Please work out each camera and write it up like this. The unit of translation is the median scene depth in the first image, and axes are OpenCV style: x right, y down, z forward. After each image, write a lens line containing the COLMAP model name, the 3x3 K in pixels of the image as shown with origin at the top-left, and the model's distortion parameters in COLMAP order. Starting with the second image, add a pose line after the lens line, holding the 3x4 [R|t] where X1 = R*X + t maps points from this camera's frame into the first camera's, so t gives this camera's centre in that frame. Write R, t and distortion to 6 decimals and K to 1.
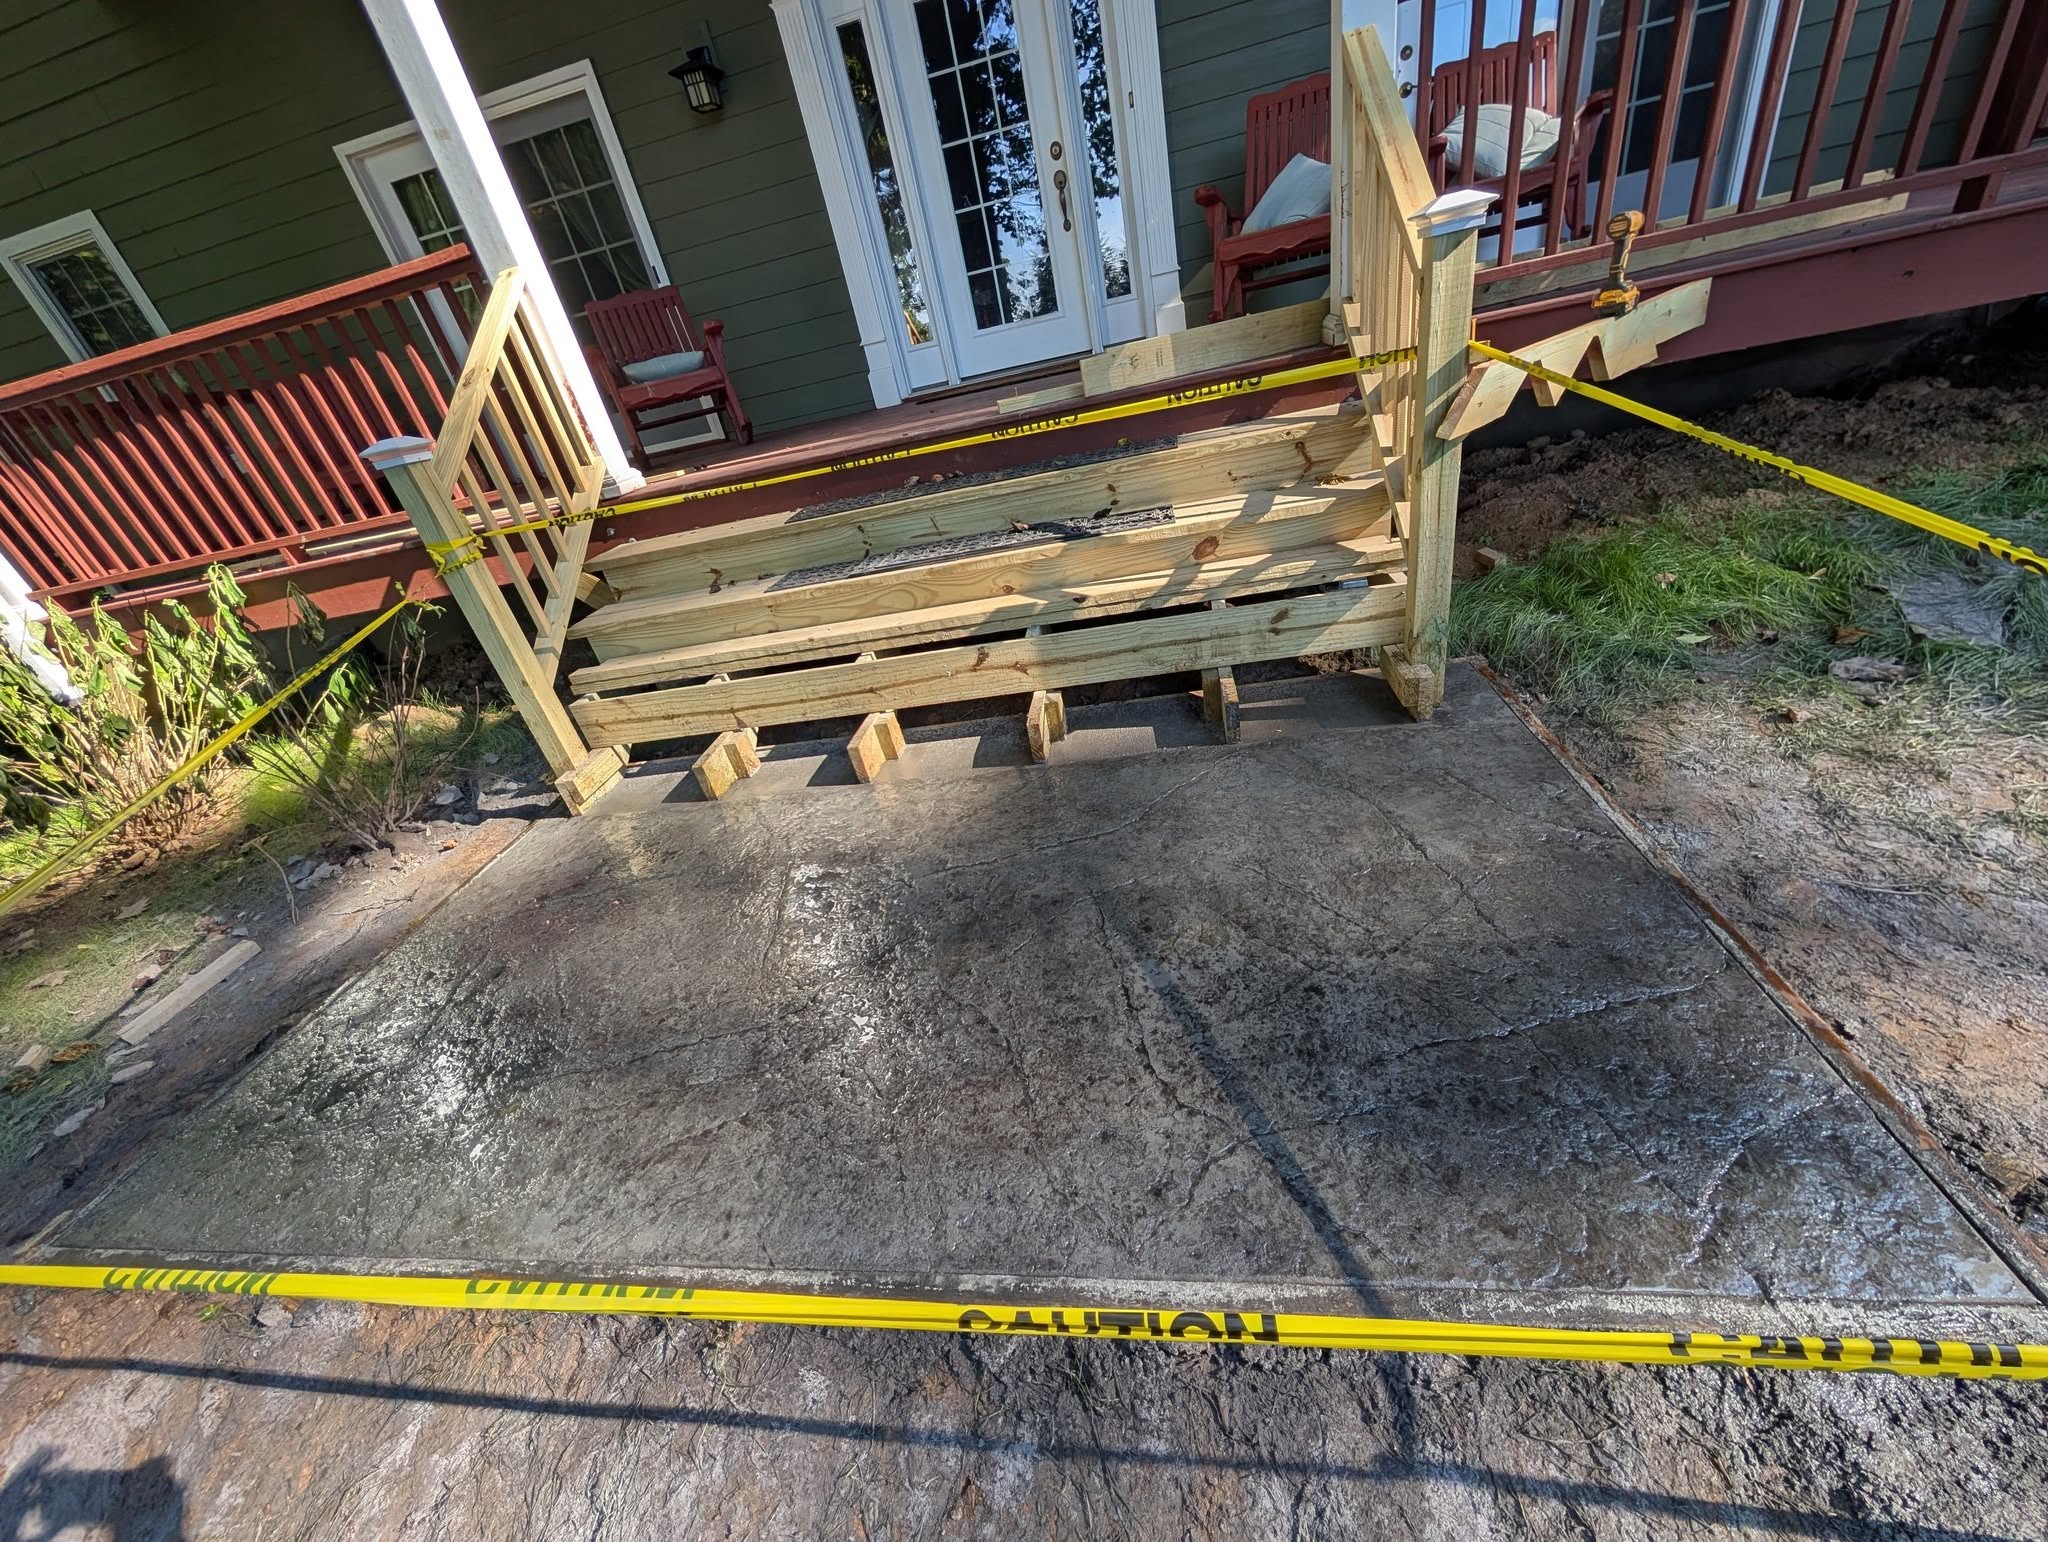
lens RADIAL K [[803.1, 0, 1017.9], [0, 803.1, 772.8], [0, 0, 1]] dist [0.006657, 0.000799]
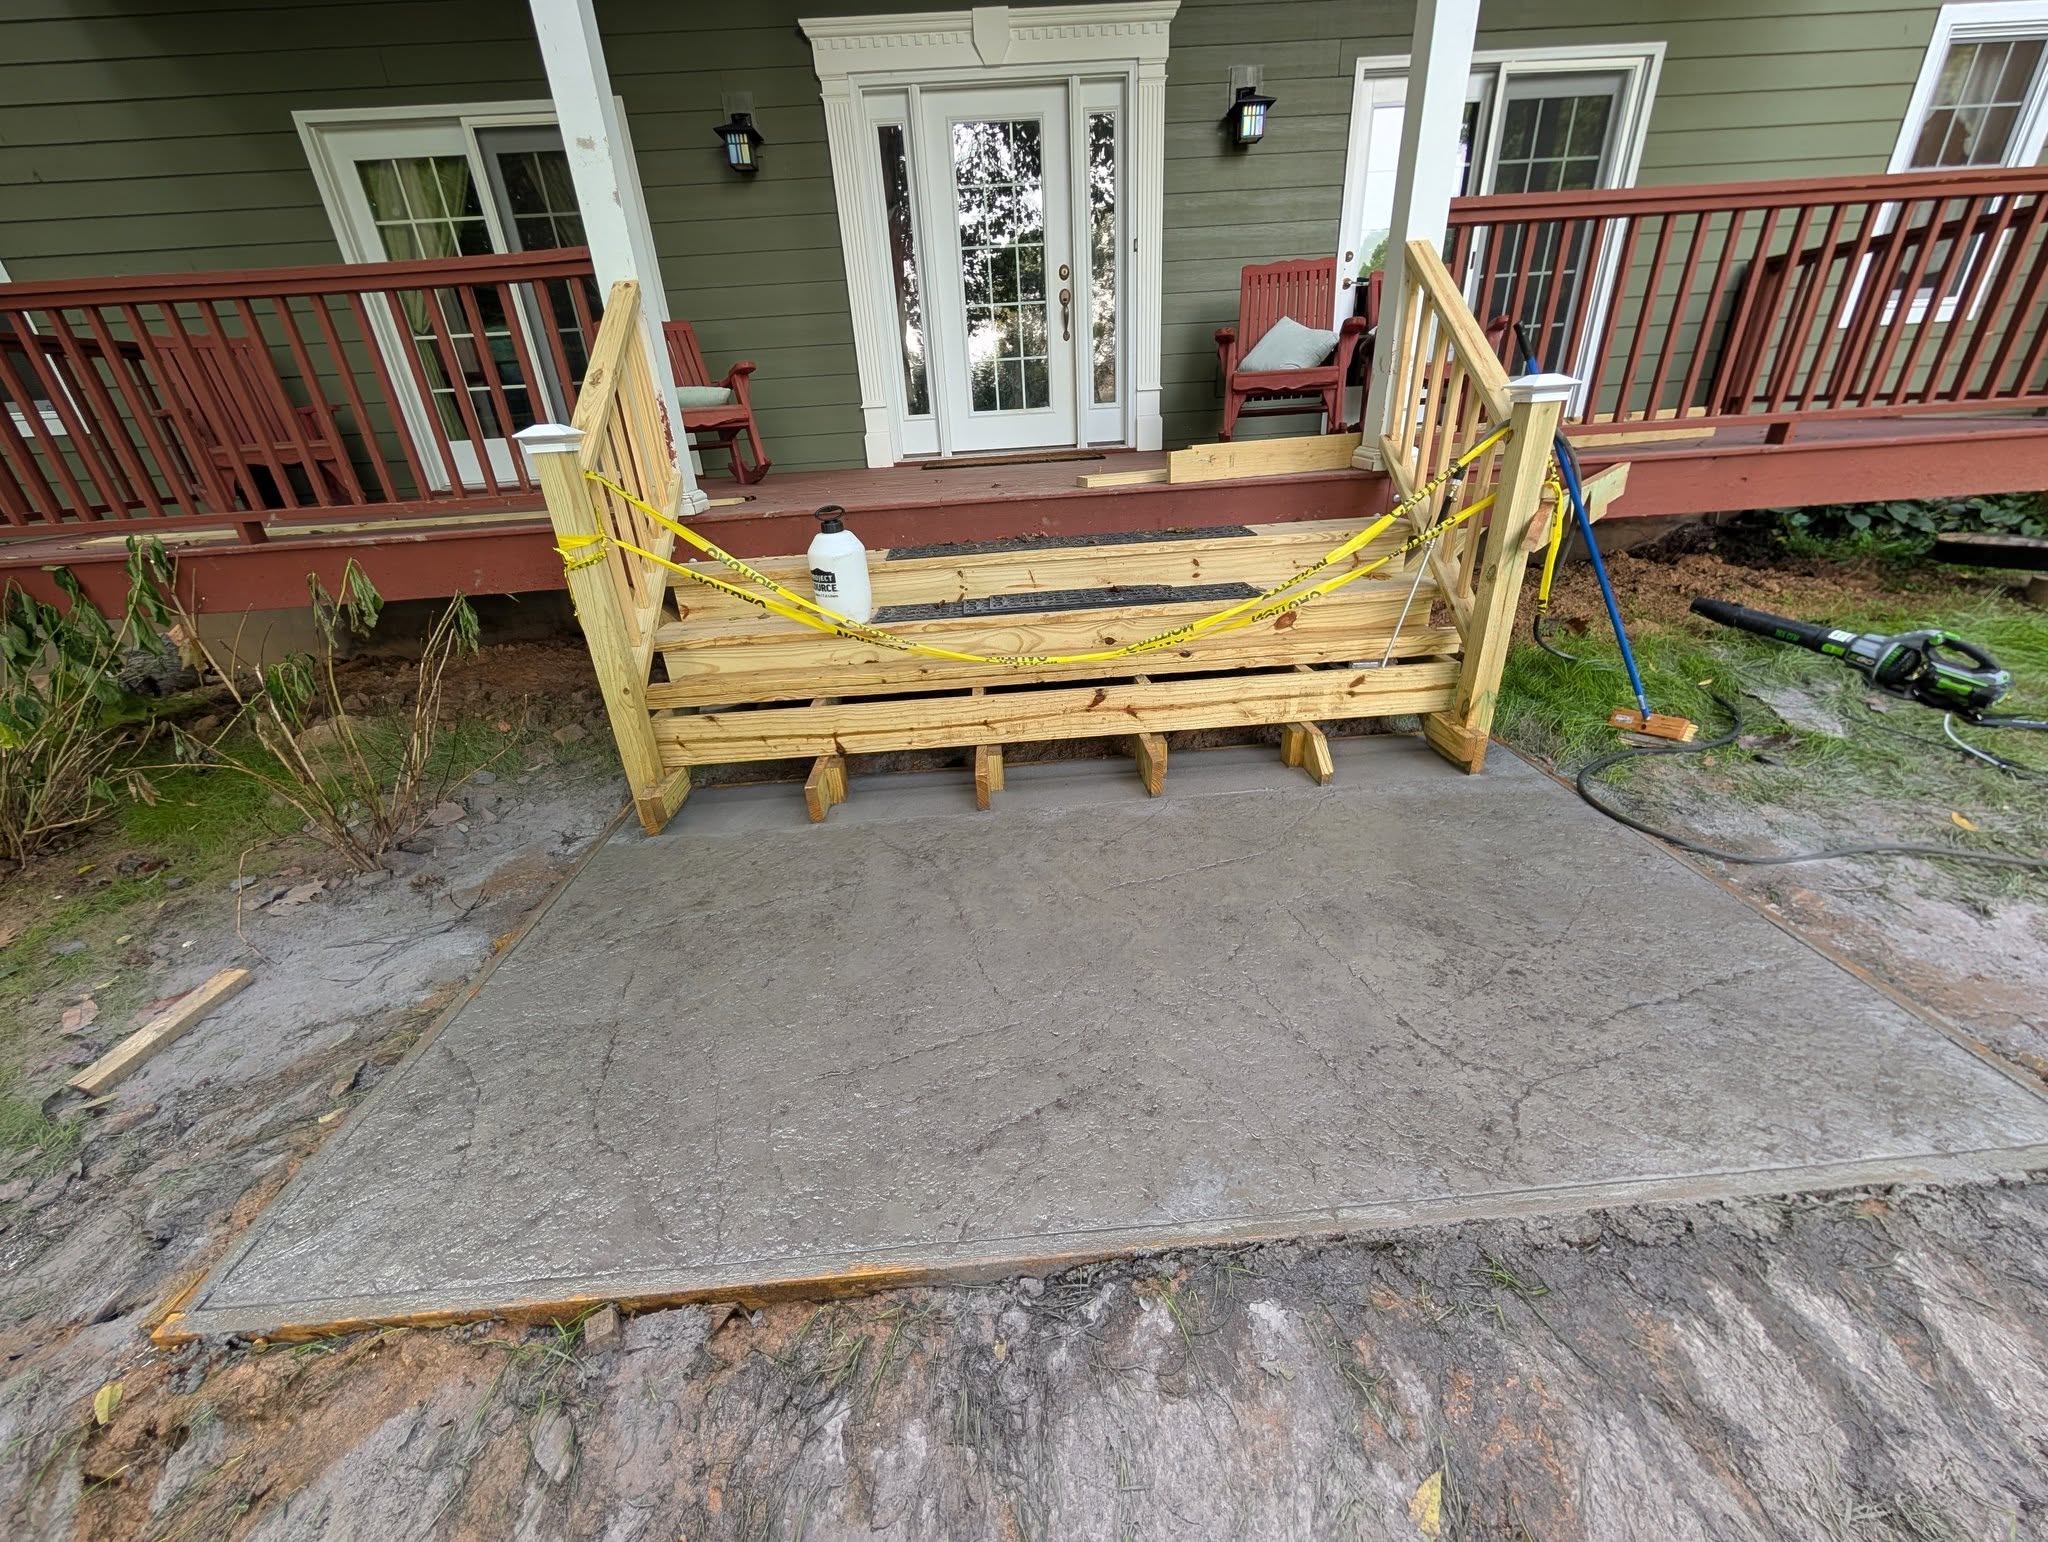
lens RADIAL K [[803.1, 0, 1030.8], [0, 803.1, 769.5], [0, 0, 1]] dist [0.006657, 0.000799]
pose [[0.971558, 0.054562, 0.230430, -0.340733], [-0.030792, 0.993940, -0.105520, 0.061600], [-0.234791, 0.095423, 0.967351, -0.018063]]
